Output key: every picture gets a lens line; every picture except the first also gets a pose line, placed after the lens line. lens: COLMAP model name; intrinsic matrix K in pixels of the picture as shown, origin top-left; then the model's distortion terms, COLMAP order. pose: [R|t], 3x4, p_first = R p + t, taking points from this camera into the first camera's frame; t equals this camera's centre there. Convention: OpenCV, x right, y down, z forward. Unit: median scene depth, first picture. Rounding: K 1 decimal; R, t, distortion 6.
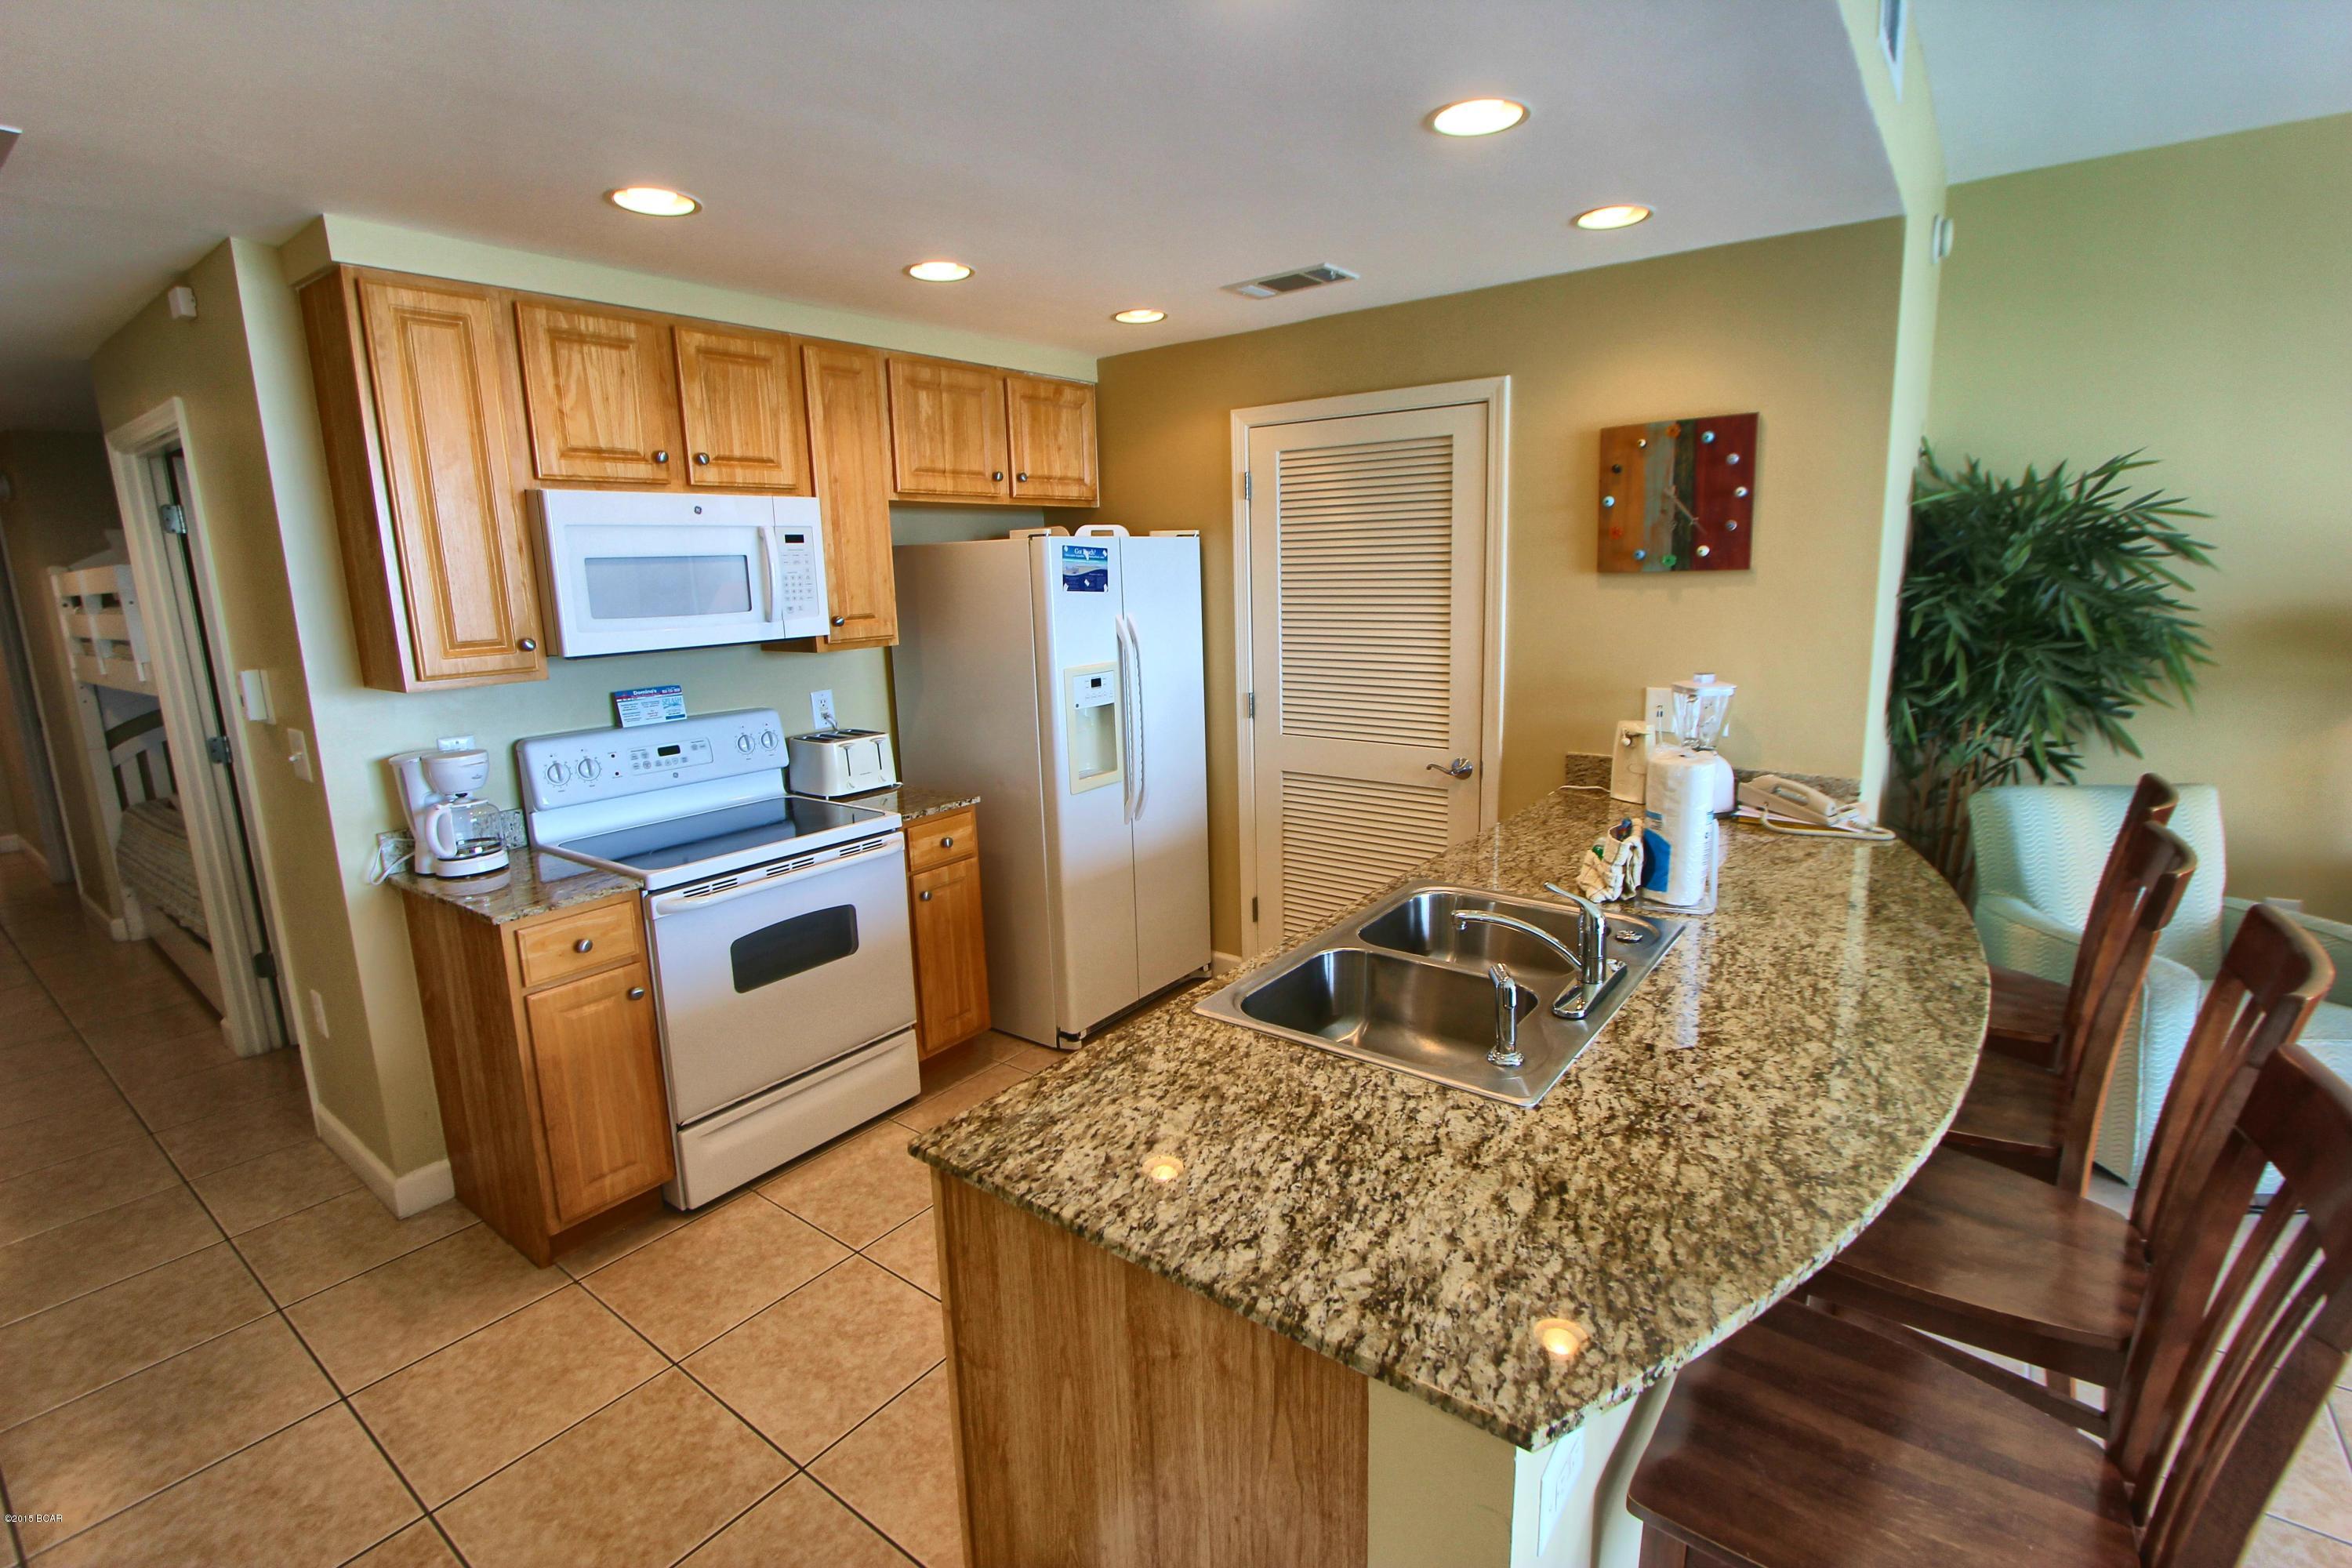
lens RADIAL K [[1081.2, 0, 1192.0], [0, 1081.2, 765.7], [0, 0, 1]] dist [-0.020991, 0.004801]
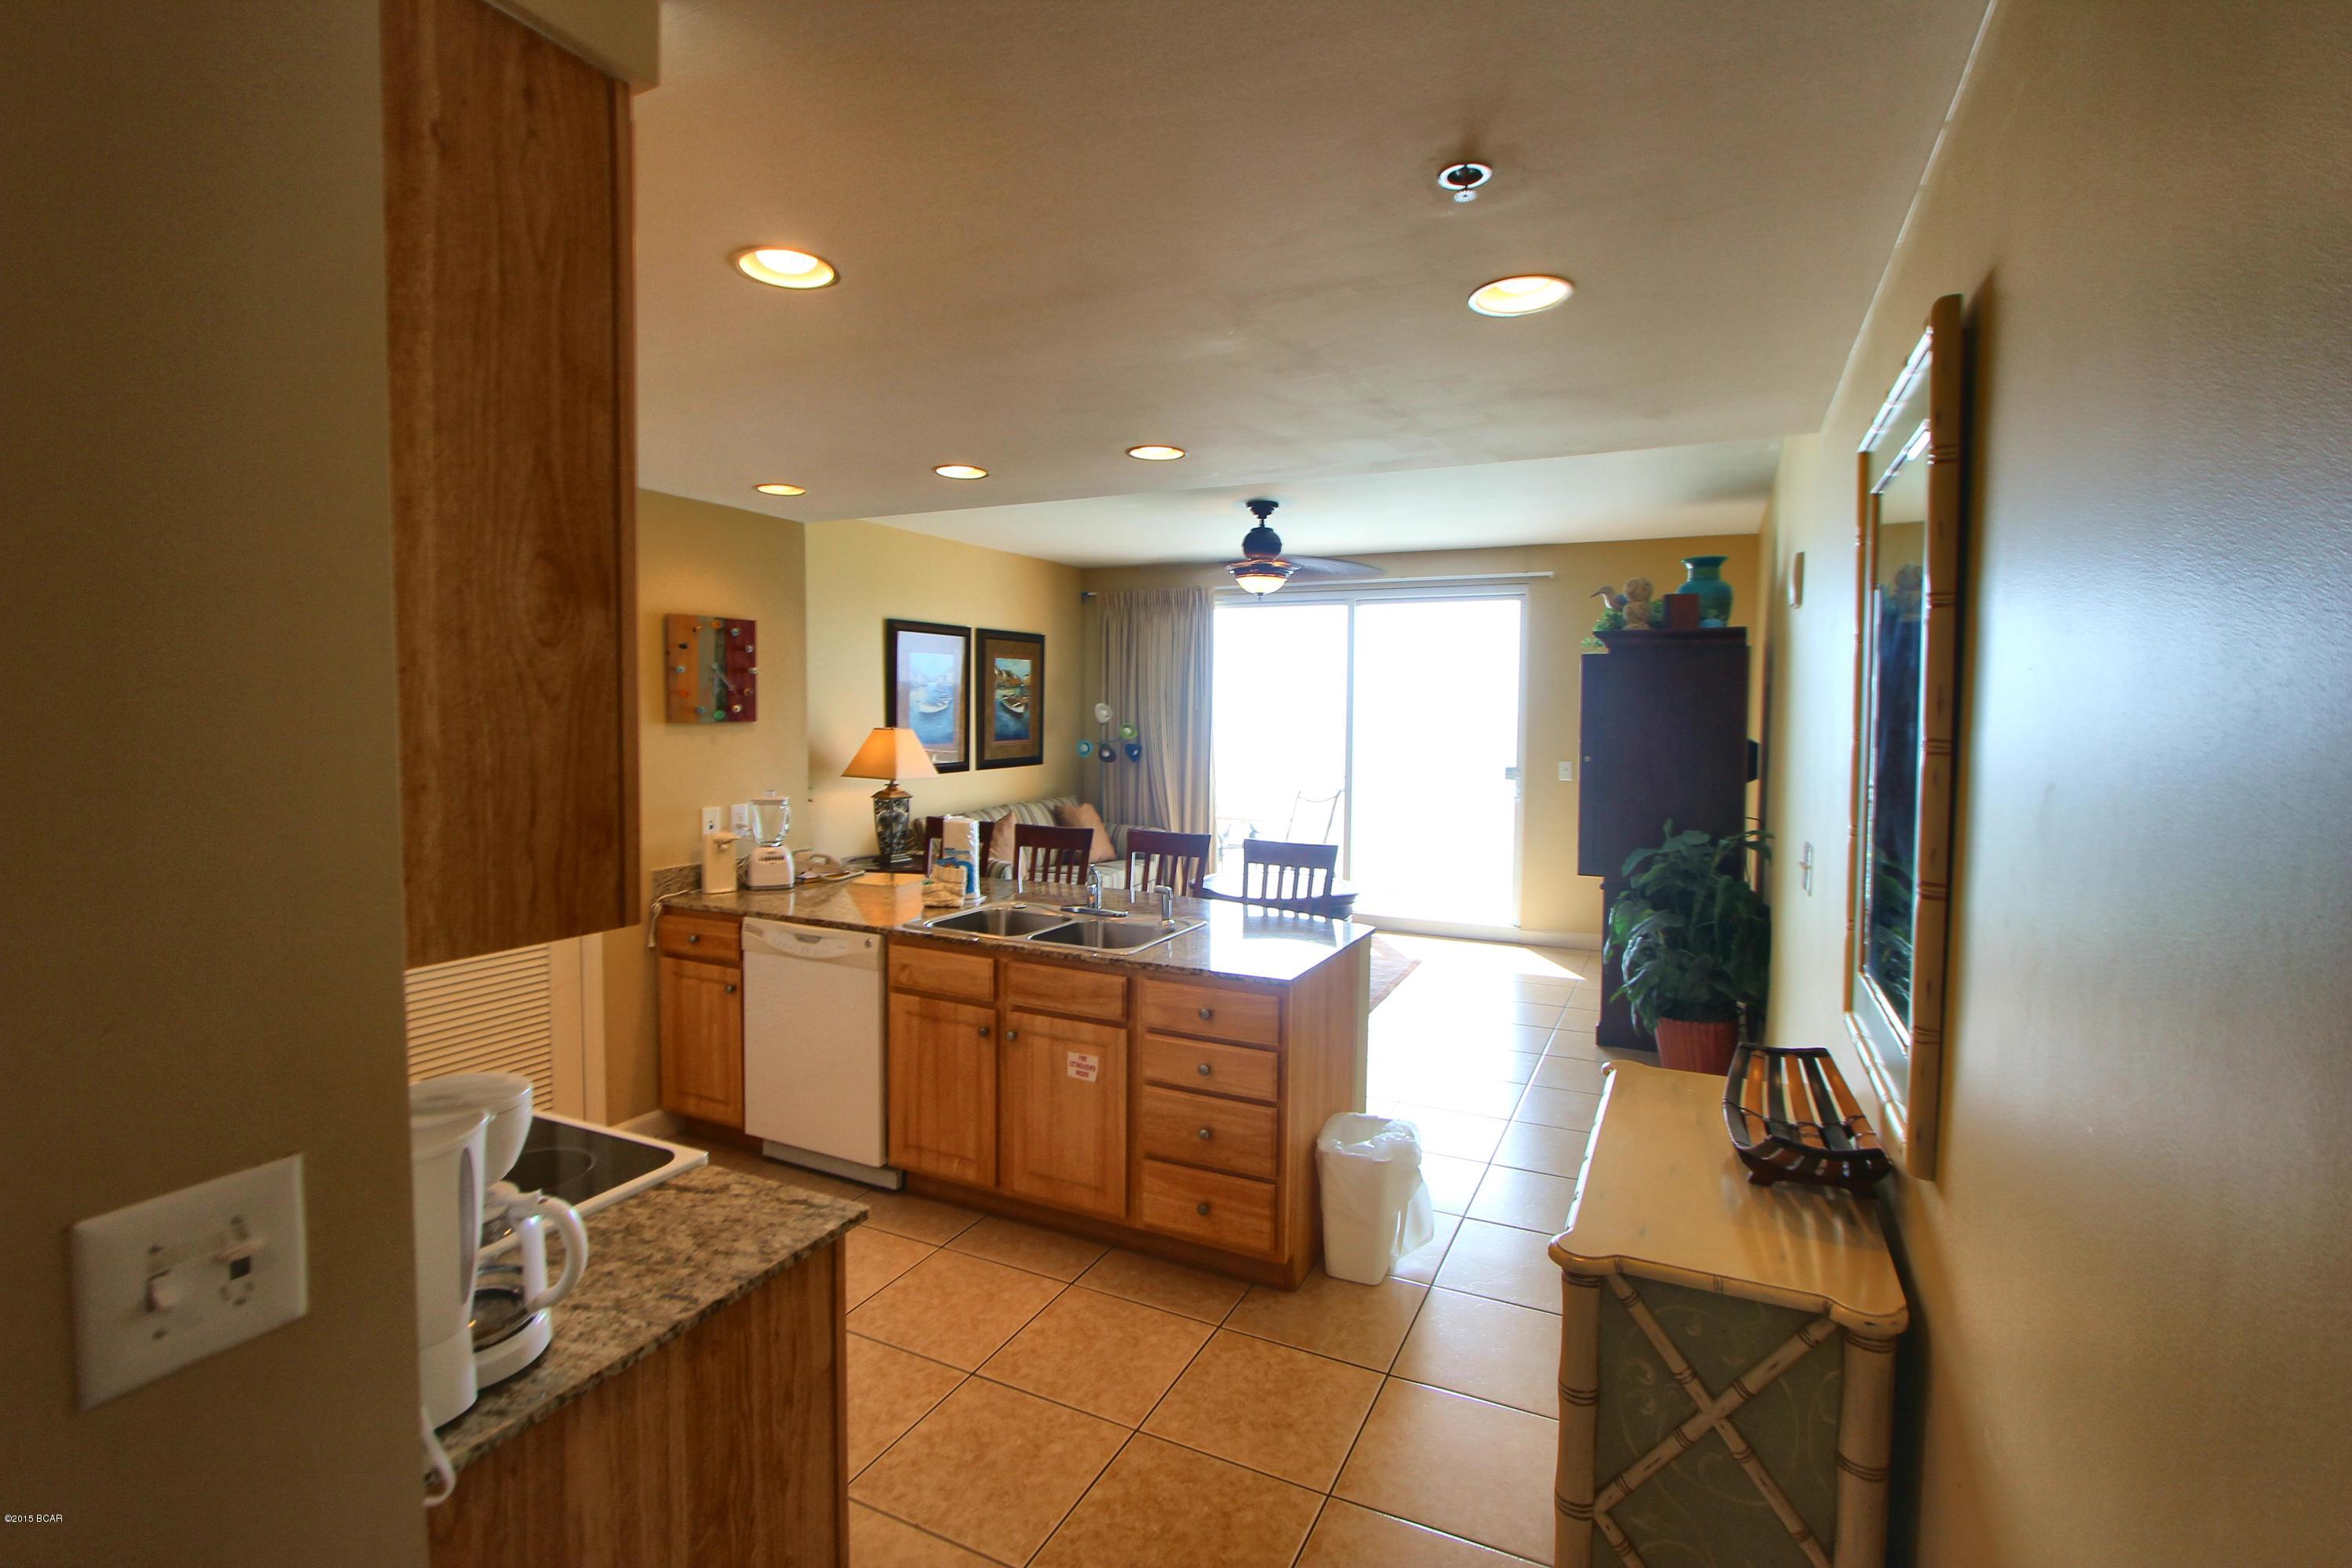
lens RADIAL K [[1081.2, 0, 1192.0], [0, 1081.2, 765.7], [0, 0, 1]] dist [-0.020991, 0.004801]
pose [[-0.197083, -0.025618, 0.980052, -1.131685], [0.177068, 0.982289, 0.061284, -0.111853], [-0.964264, 0.185613, -0.189056, 0.746424]]
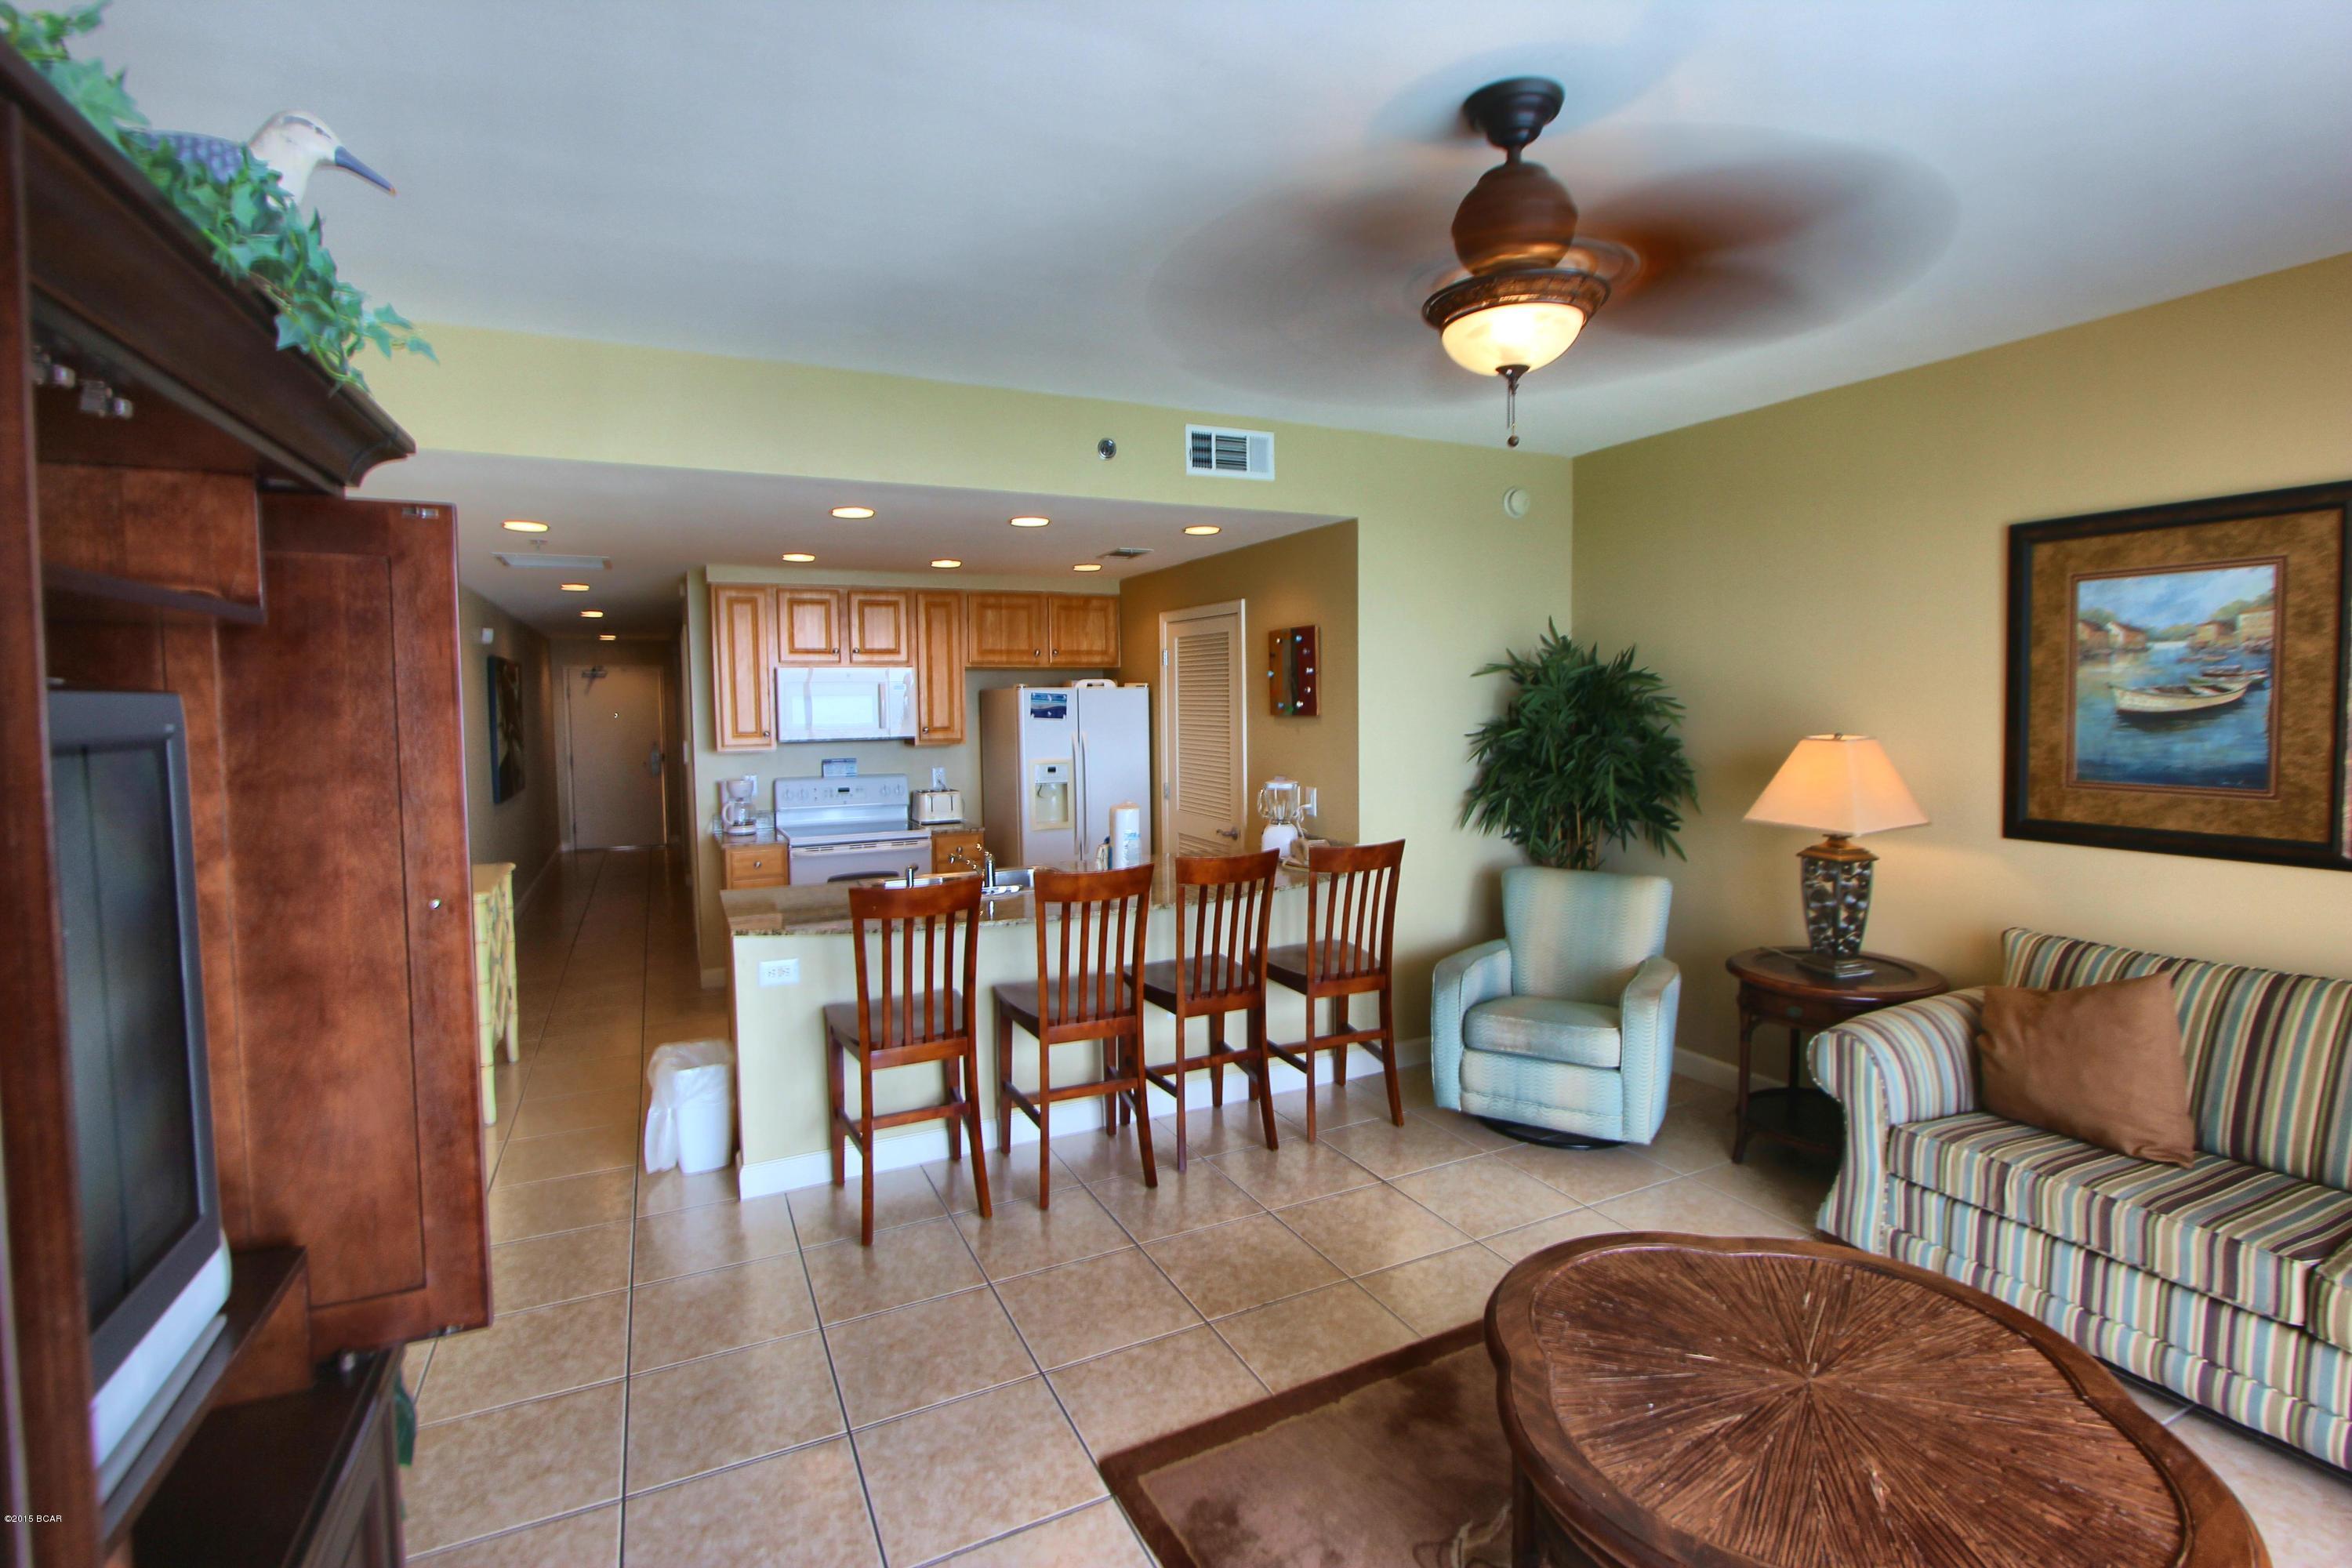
lens RADIAL K [[1081.2, 0, 1192.0], [0, 1081.2, 765.7], [0, 0, 1]] dist [-0.020991, 0.004801]
pose [[0.893445, 0.047008, -0.446705, 1.158549], [-0.096182, 0.991463, -0.088038, 0.064108], [0.438753, 0.121622, 0.890339, -0.605439]]
